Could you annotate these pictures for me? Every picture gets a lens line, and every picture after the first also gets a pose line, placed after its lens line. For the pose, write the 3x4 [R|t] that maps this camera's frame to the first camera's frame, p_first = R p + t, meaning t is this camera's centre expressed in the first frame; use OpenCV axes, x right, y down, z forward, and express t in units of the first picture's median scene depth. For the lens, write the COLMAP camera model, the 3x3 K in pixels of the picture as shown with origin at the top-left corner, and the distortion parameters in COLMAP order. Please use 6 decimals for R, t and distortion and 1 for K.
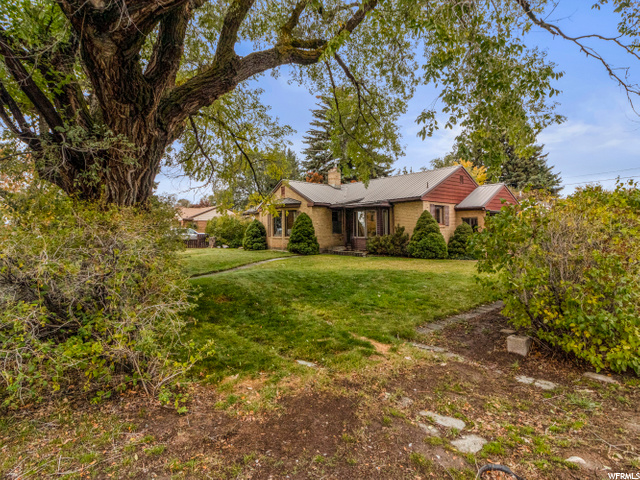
lens RADIAL K [[333.0, 0, 320.5], [0, 333.0, 228.4], [0, 0, 1]] dist [0.002877, -0.014744]
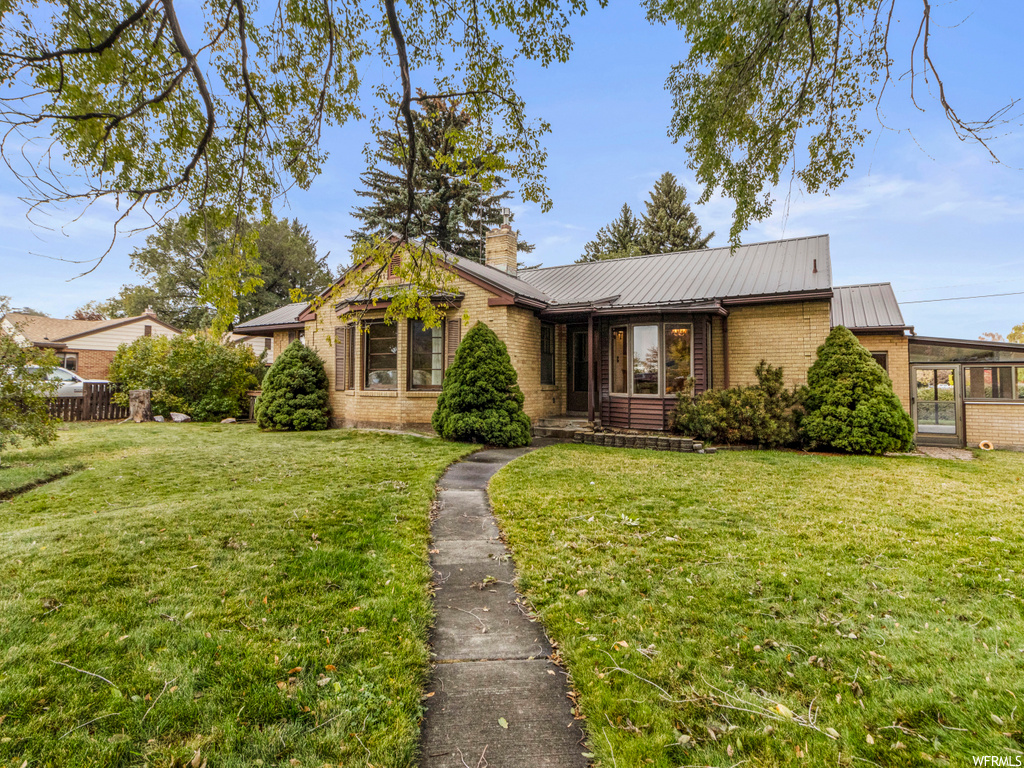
lens RADIAL K [[532.8, 0, 512.9], [0, 532.8, 365.5], [0, 0, 1]] dist [0.002877, -0.014744]
pose [[0.937435, 0.028549, 0.346989, -0.203722], [-0.018095, 0.999281, -0.033330, 0.014376], [-0.347691, 0.024966, 0.937277, 0.453093]]
